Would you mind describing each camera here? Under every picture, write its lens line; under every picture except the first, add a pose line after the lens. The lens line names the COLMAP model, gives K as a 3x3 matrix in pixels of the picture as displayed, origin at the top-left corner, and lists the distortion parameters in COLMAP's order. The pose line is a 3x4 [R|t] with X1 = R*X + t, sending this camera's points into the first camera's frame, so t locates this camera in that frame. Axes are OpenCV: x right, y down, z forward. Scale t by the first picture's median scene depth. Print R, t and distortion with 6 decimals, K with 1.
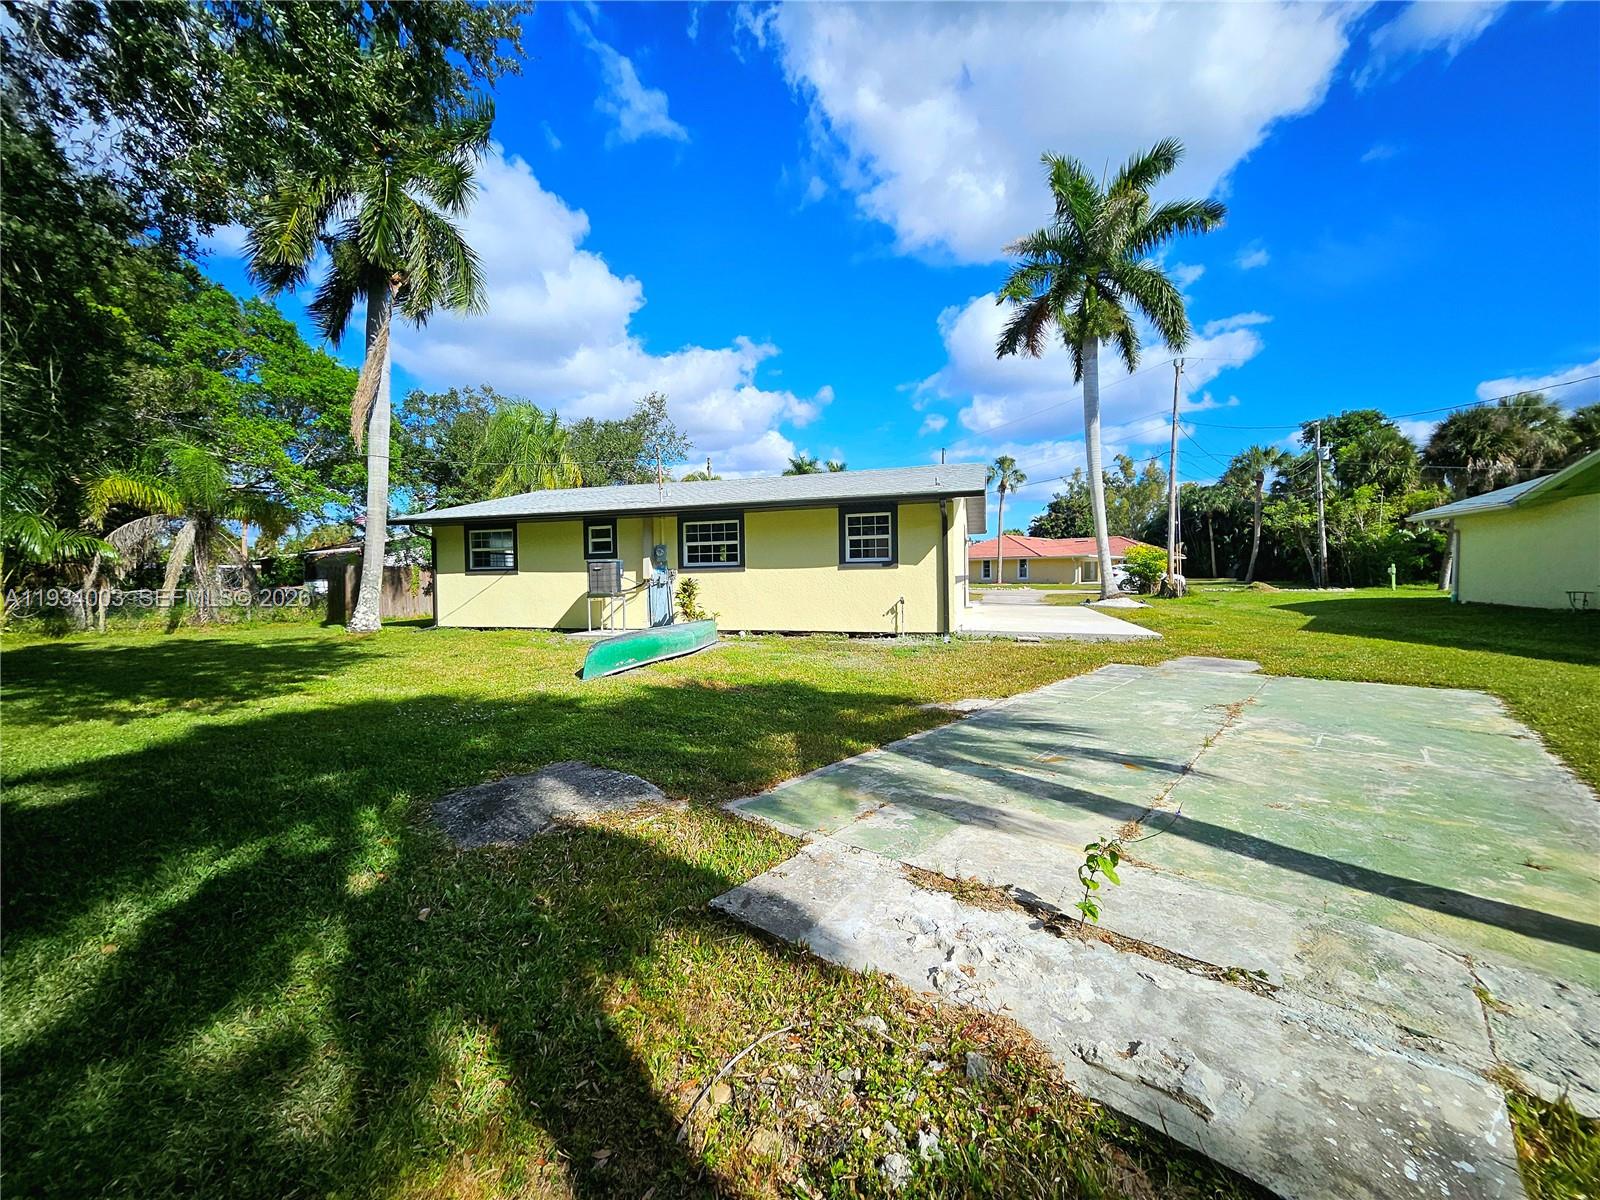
lens RADIAL K [[604.0, 0, 809.3], [0, 604.0, 597.8], [0, 0, 1]] dist [-0.014478, -0.000218]
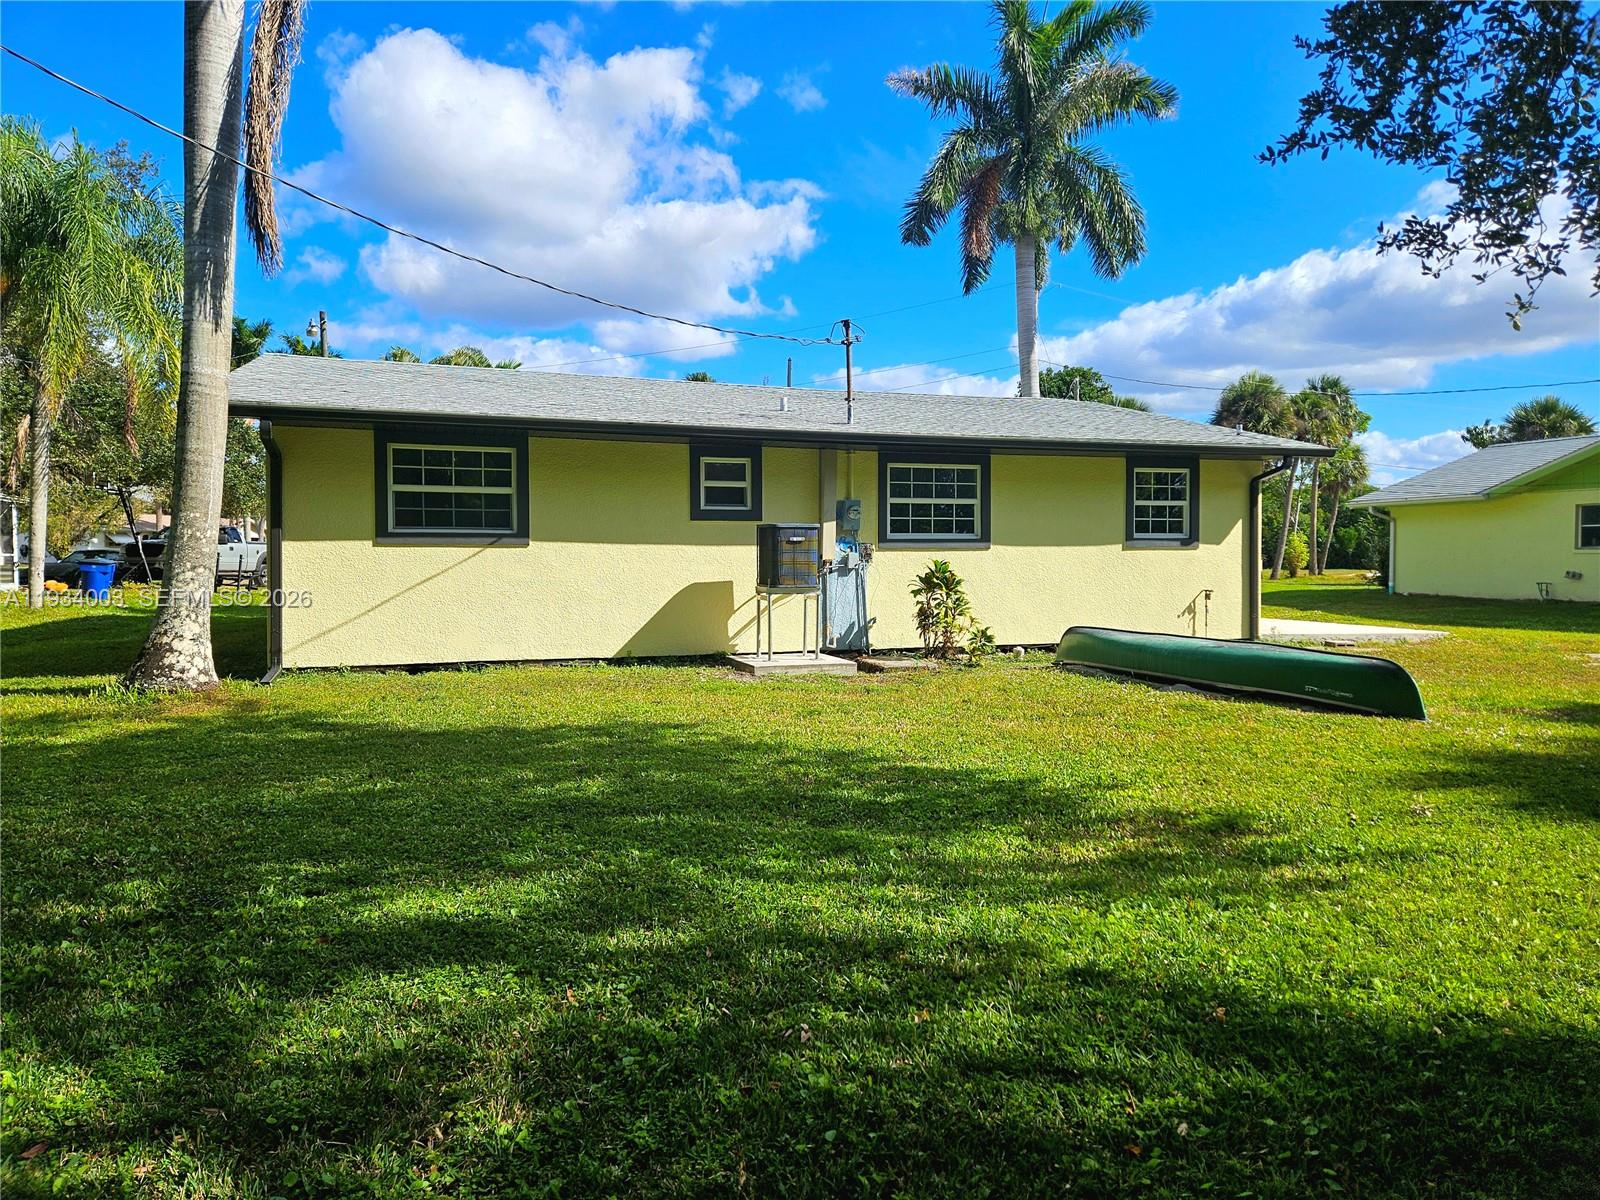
lens RADIAL K [[1090.4, 0, 809.1], [0, 1090.4, 590.1], [0, 0, 1]] dist [0.028535, -0.000520]
pose [[0.804172, -0.004159, 0.594382, -0.862540], [0.011585, 0.999895, -0.008677, 0.004769], [-0.594284, 0.013864, 0.804136, 0.204624]]
